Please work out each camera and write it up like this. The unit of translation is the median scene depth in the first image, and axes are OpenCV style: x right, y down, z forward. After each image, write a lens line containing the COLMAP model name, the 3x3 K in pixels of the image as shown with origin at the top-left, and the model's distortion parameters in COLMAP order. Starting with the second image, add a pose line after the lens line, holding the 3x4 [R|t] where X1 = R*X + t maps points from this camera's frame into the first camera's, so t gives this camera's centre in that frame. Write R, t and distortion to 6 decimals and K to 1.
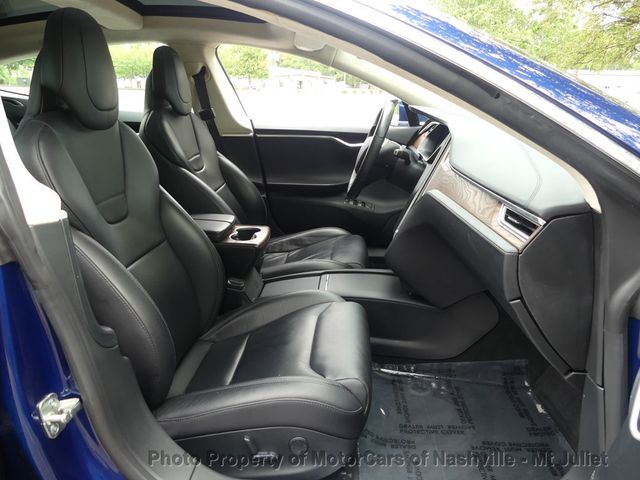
lens RADIAL K [[479.3, 0, 324.3], [0, 479.3, 239.7], [0, 0, 1]] dist [-0.018665, 0.005245]
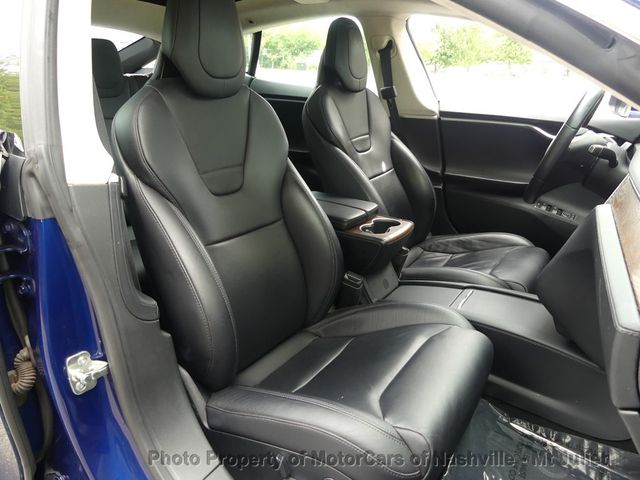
lens RADIAL K [[479.3, 0, 323.8], [0, 479.3, 239.5], [0, 0, 1]] dist [-0.018665, 0.005245]
pose [[0.878751, 0.164357, -0.448089, 0.137932], [-0.152249, 0.986319, 0.063202, -0.026415], [0.452347, 0.012682, 0.891752, 0.148295]]
